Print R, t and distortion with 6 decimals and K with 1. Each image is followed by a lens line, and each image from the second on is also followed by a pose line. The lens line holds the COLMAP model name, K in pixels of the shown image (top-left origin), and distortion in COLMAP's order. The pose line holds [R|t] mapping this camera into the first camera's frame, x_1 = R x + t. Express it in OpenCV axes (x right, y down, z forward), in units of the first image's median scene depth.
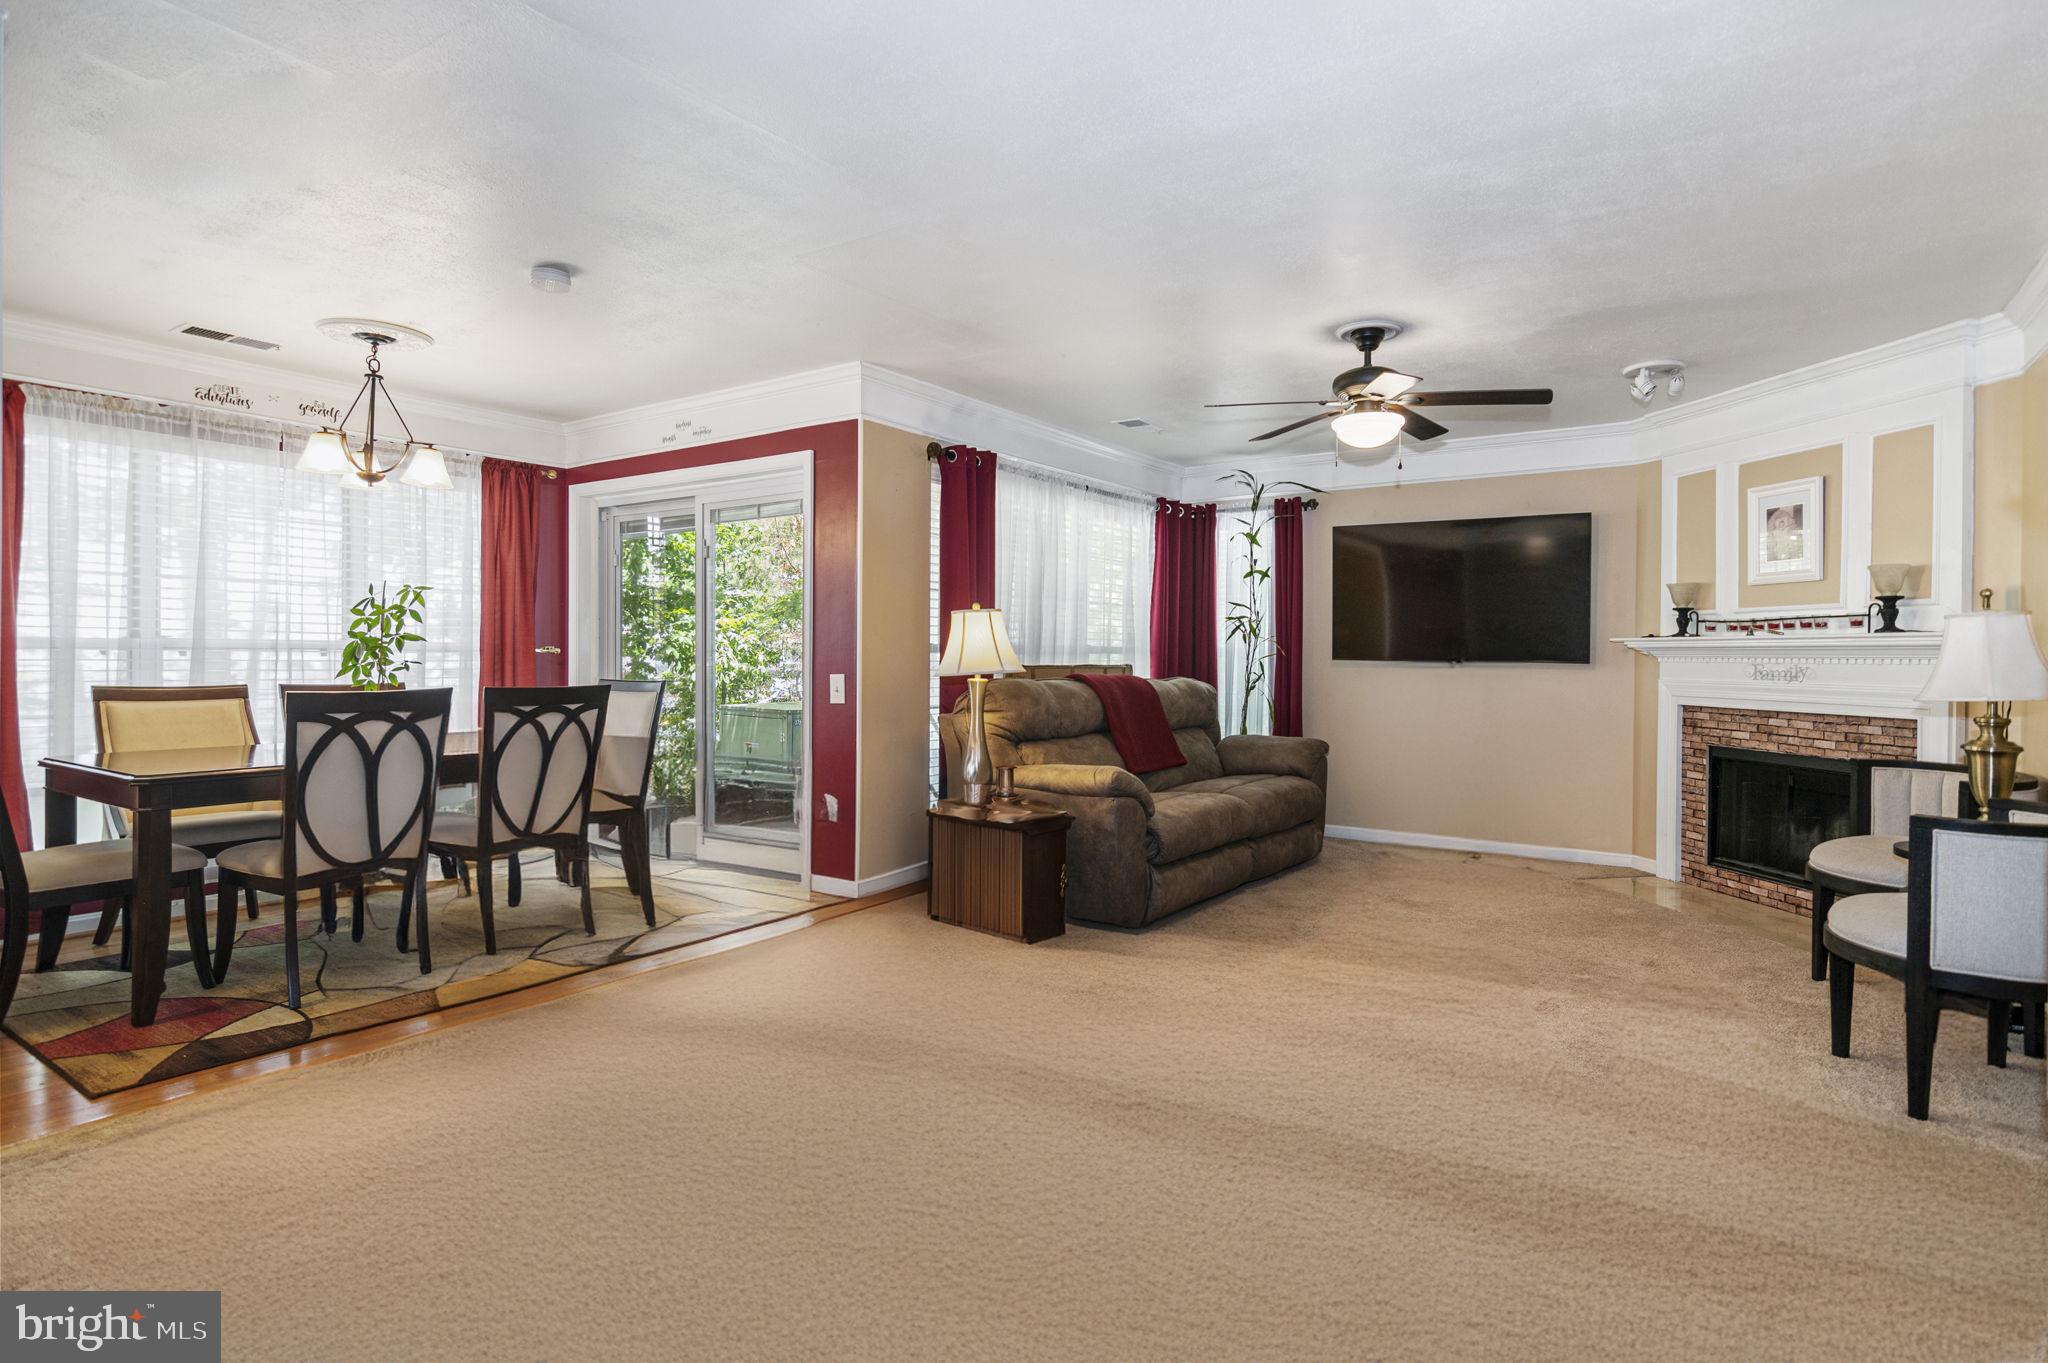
lens RADIAL K [[1039.2, 0, 1068.4], [0, 1039.2, 656.9], [0, 0, 1]] dist [0.001631, 0.000249]
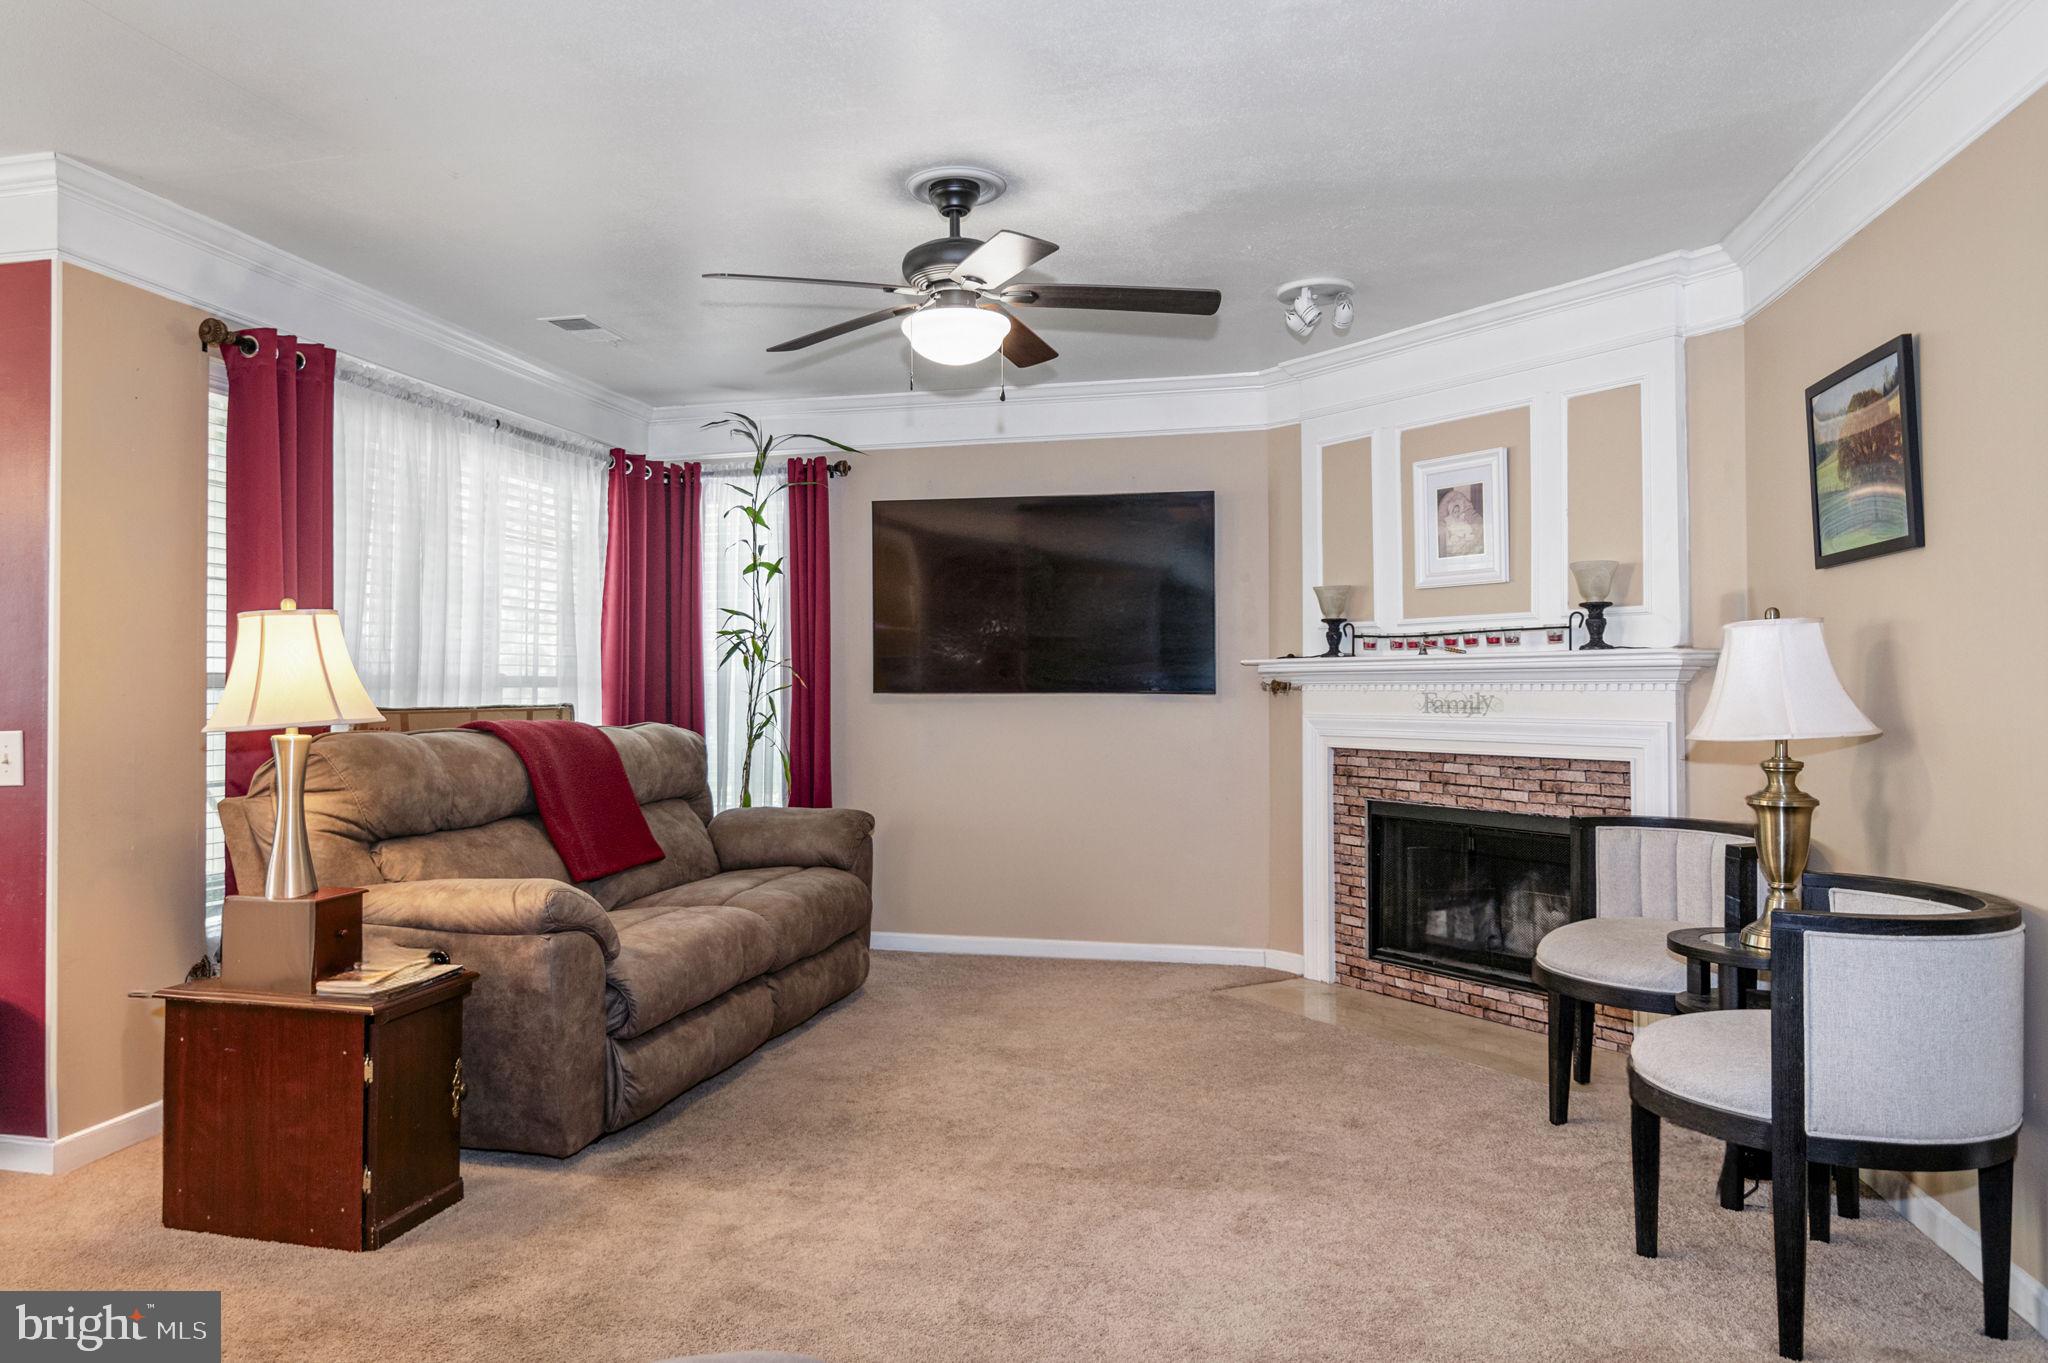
lens RADIAL K [[1526.3, 0, 1021.5], [0, 1526.3, 661.5], [0, 0, 1]] dist [-0.002456, 0.002249]
pose [[0.940087, -0.004614, 0.340904, 0.001145], [0.010985, 0.999799, -0.016760, -0.000159], [-0.340758, 0.019501, 0.939949, 0.066437]]
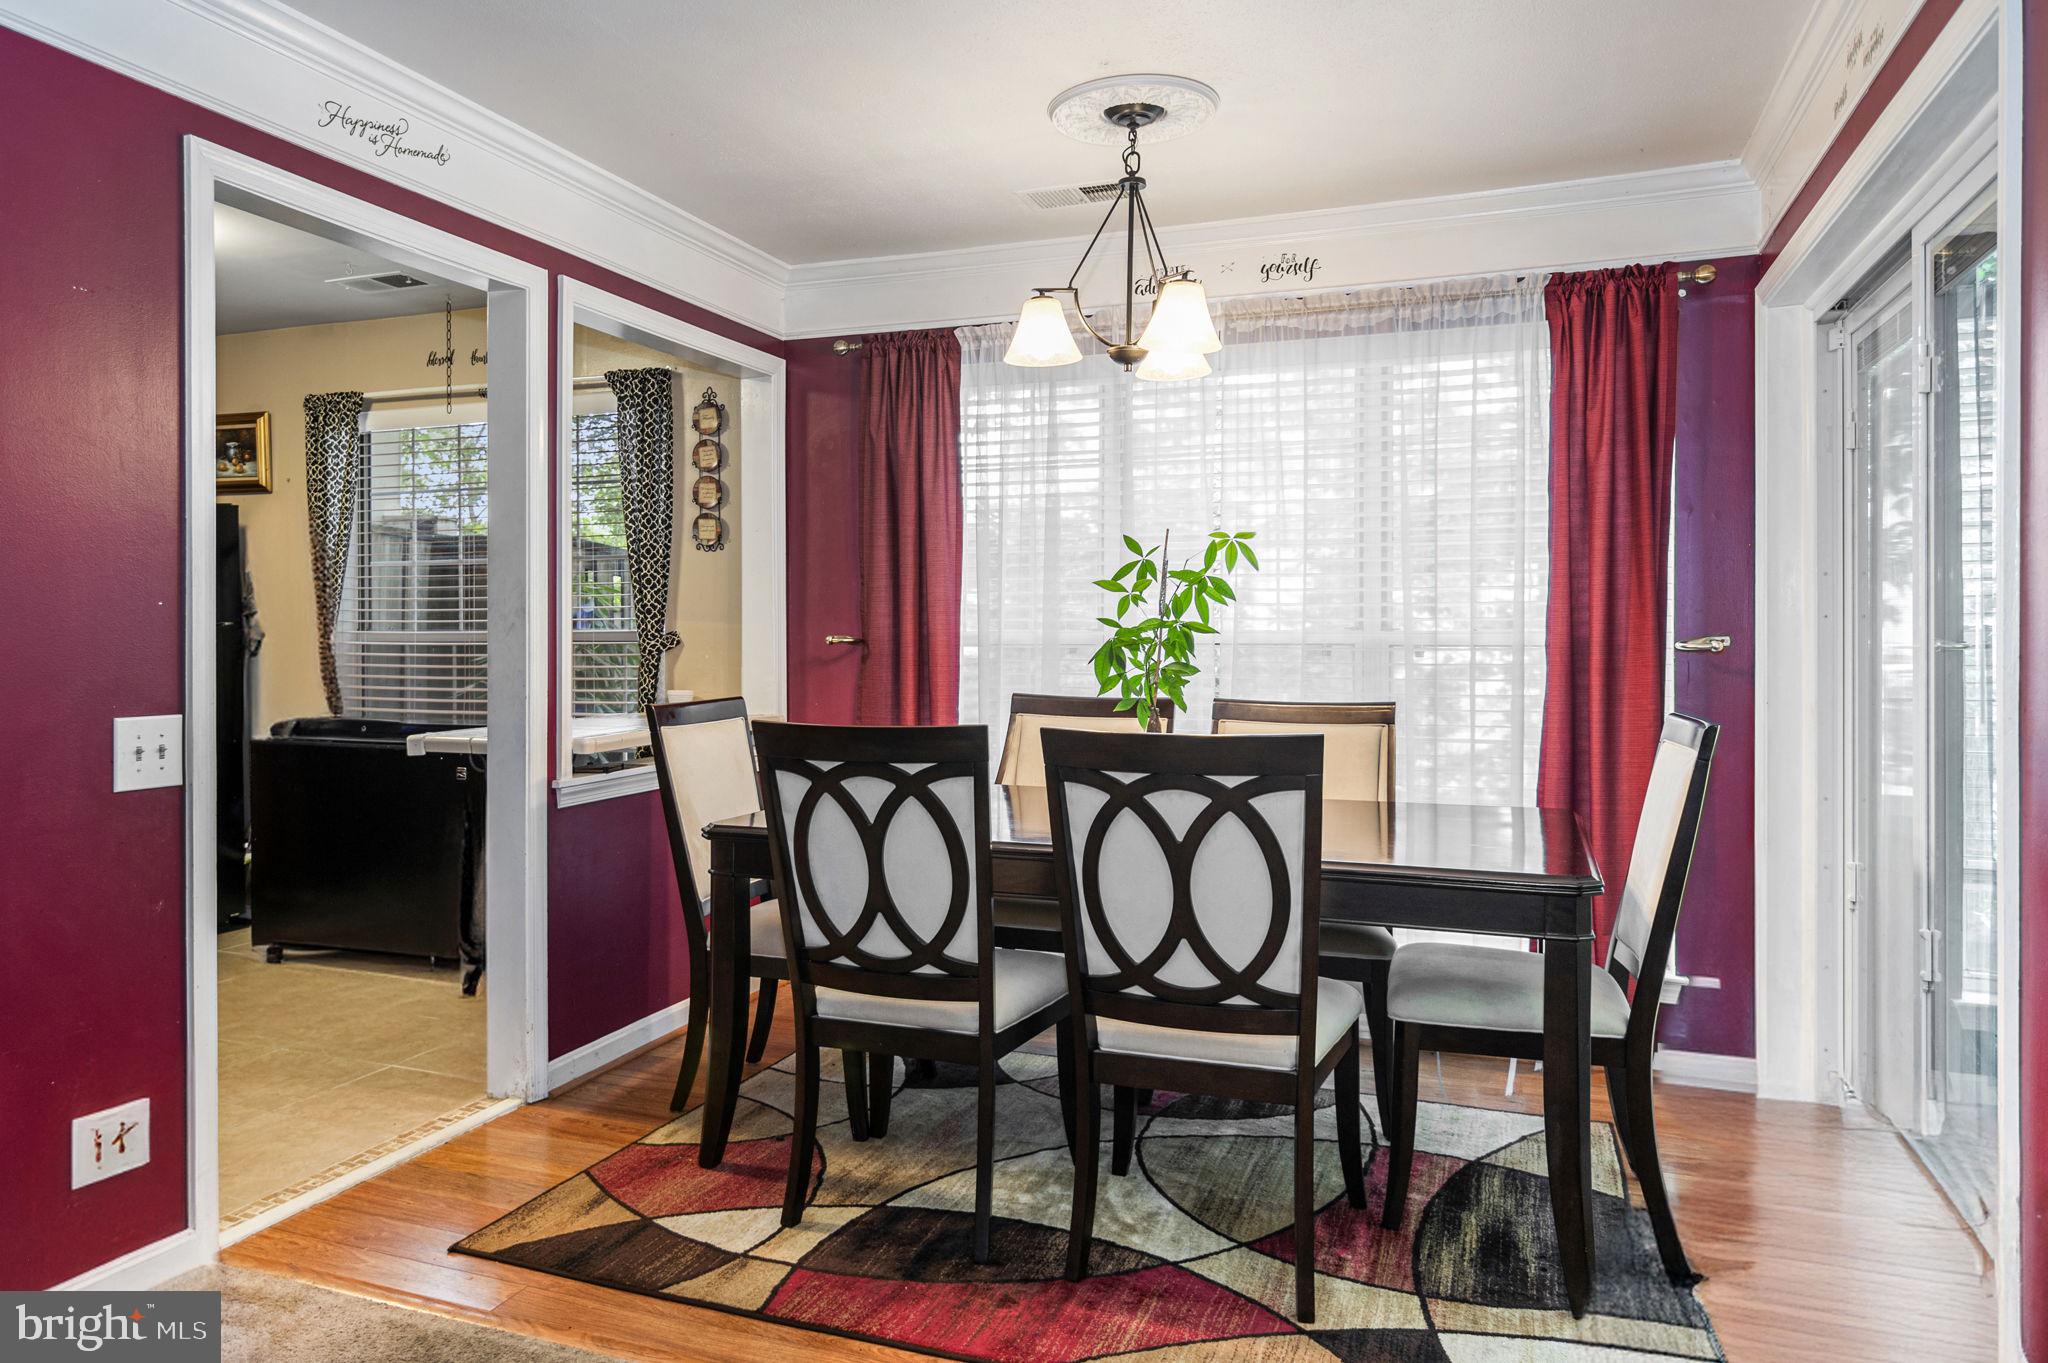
lens RADIAL K [[1382.2, 0, 936.8], [0, 1382.2, 645.9], [0, 0, 1]] dist [-0.002352, 0.000277]
pose [[0.192490, 0.000857, -0.981299, 0.050112], [-0.000810, 0.999999, 0.000714, -0.006454], [0.981299, 0.000657, 0.192490, 0.509266]]
